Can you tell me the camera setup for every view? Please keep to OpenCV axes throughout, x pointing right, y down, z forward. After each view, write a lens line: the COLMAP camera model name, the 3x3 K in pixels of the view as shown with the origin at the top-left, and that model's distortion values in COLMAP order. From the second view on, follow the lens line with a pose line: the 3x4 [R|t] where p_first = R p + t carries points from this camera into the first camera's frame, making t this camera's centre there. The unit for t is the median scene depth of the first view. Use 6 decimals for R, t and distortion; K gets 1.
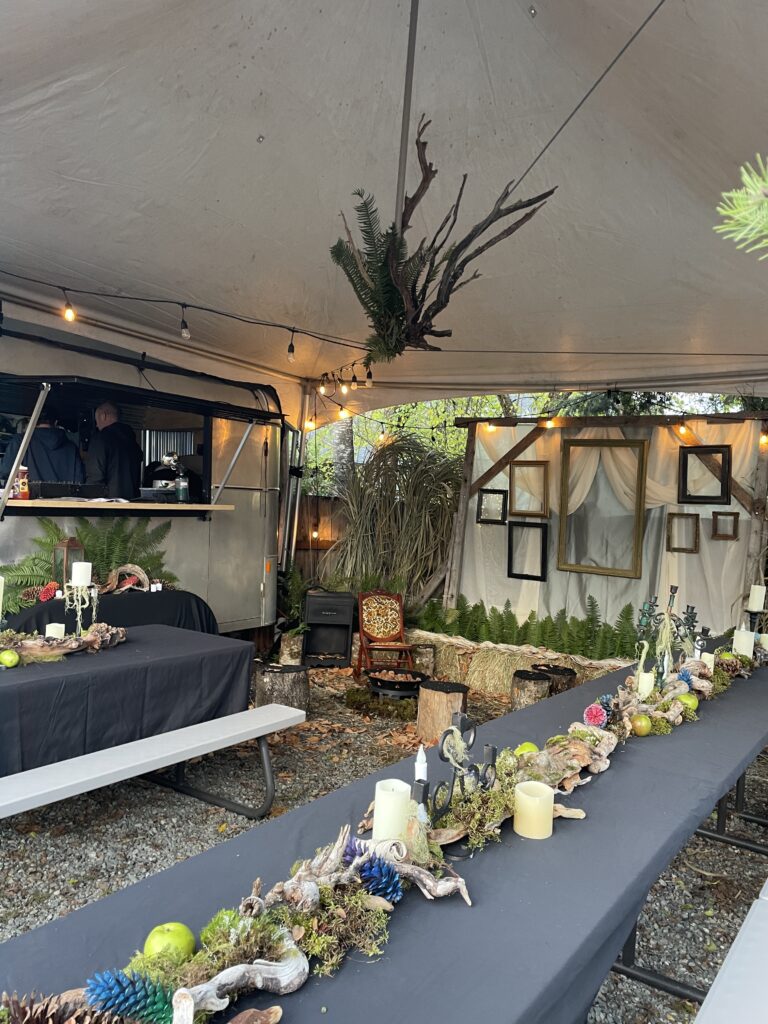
lens RADIAL K [[776.2, 0, 384.0], [0, 776.2, 512.0], [0, 0, 1]] dist [0.076405, -0.133462]
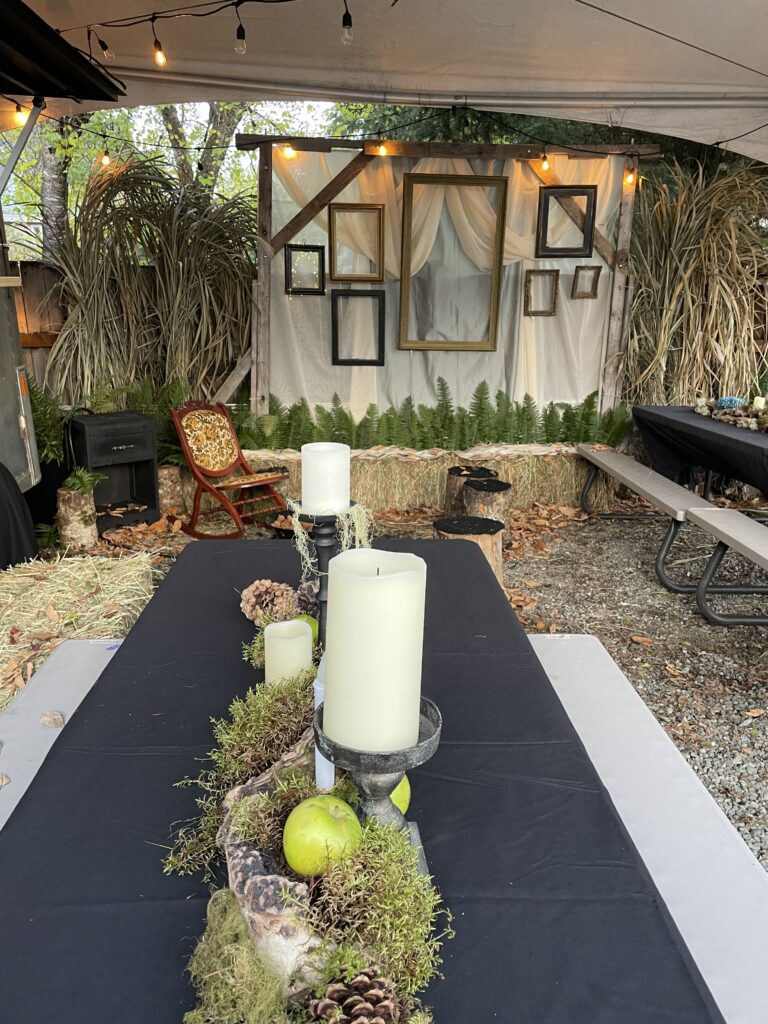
lens RADIAL K [[776.2, 0, 384.0], [0, 776.2, 512.0], [0, 0, 1]] dist [0.076405, -0.133462]
pose [[0.787988, -0.209566, 0.578927, -0.294077], [0.036340, 0.954481, 0.296050, -0.004759], [-0.614617, -0.212245, 0.759735, 0.358571]]
